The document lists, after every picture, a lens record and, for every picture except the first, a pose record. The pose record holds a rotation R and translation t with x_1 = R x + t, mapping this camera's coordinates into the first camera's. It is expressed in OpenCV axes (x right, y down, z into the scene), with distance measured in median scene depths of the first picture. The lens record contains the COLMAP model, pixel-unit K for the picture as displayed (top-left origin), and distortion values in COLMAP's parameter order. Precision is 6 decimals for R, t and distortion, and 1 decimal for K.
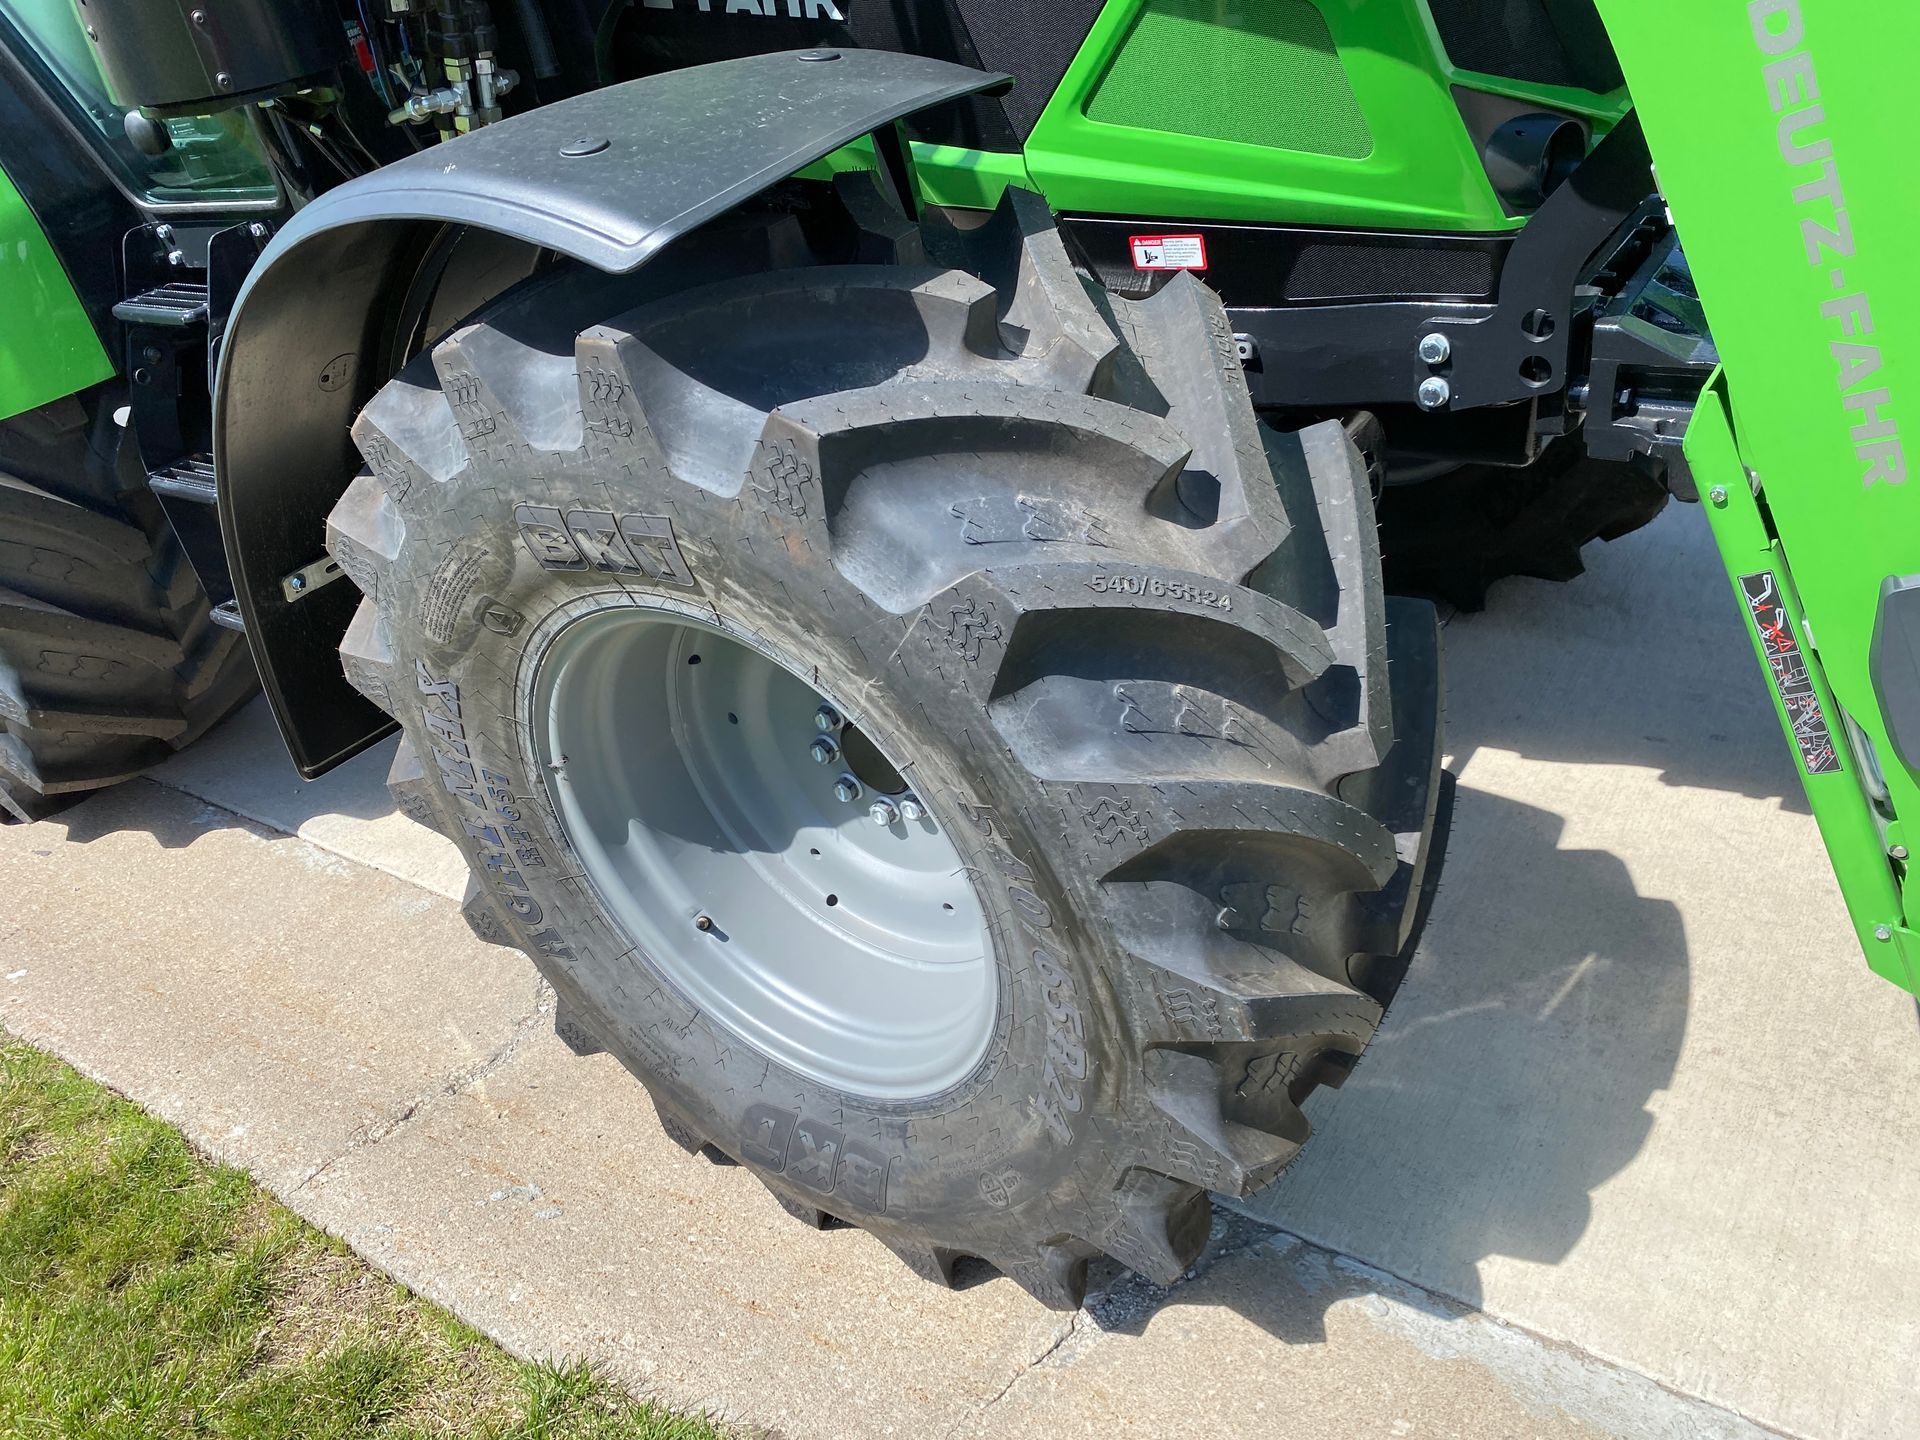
lens RADIAL K [[1462.5, 0, 944.8], [0, 1462.5, 743.9], [0, 0, 1]] dist [0.027294, -0.026012]
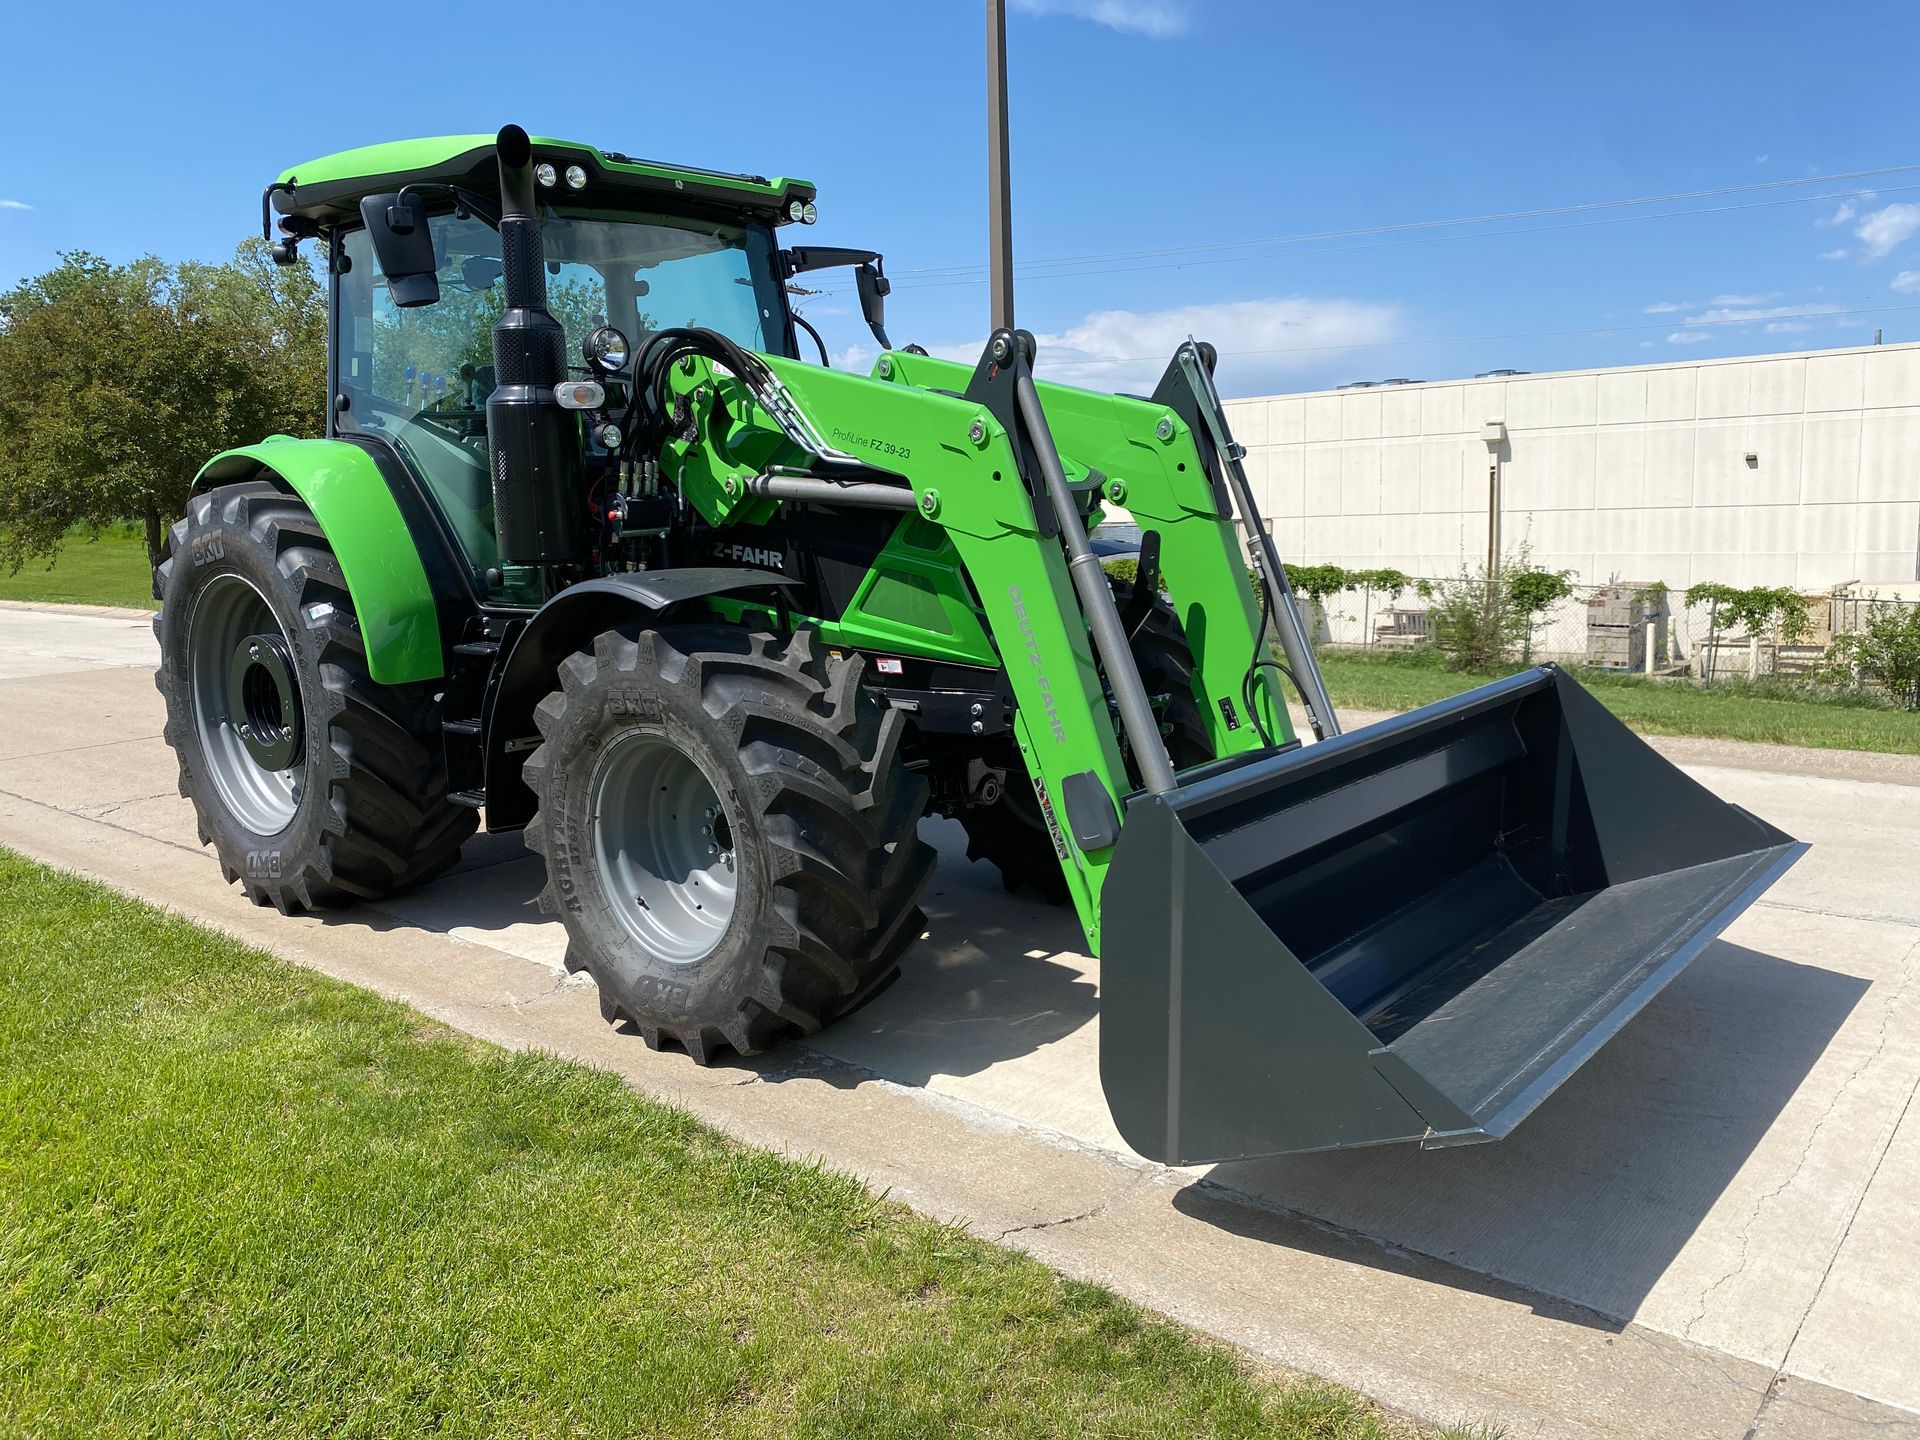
lens RADIAL K [[1462.5, 0, 966.0], [0, 1462.5, 701.6], [0, 0, 1]] dist [0.027294, -0.026012]
pose [[0.986987, 0.138283, -0.082060, 0.570182], [-0.159633, 0.903966, -0.396690, 0.790001], [0.019324, 0.404627, 0.914277, -1.433410]]
